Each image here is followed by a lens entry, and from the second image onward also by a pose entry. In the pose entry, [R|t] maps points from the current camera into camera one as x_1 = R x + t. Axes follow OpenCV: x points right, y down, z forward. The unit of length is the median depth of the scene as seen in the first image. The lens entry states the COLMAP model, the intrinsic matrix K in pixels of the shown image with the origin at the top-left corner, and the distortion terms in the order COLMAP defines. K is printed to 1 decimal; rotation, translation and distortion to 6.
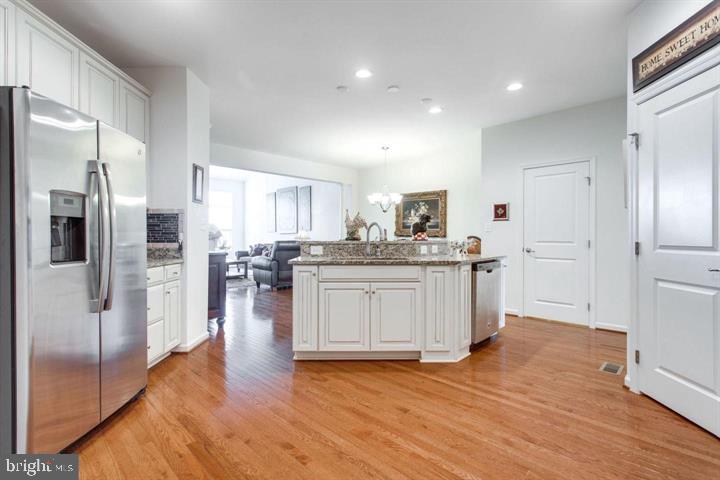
lens RADIAL K [[343.6, 0, 358.0], [0, 343.6, 236.8], [0, 0, 1]] dist [-0.001870, 0.000429]
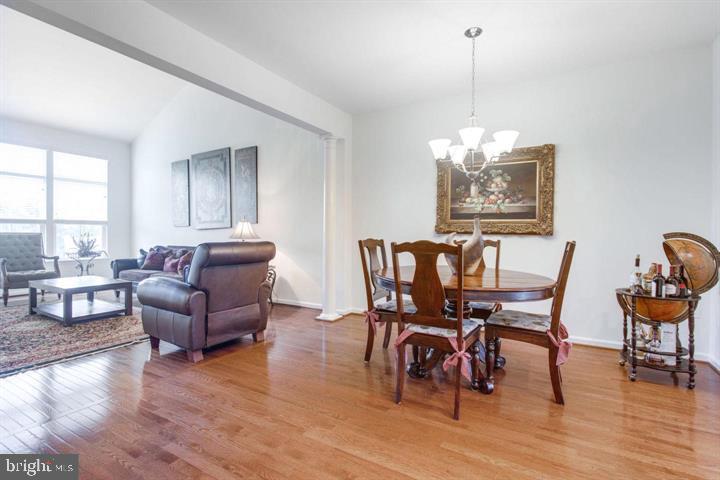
lens RADIAL K [[343.6, 0, 358.0], [0, 343.6, 236.8], [0, 0, 1]] dist [-0.001870, 0.000429]
pose [[0.970595, 0.001882, 0.240709, -0.144278], [-0.002786, 0.999990, 0.003413, 0.002332], [-0.240701, -0.003983, 0.970591, 0.510627]]
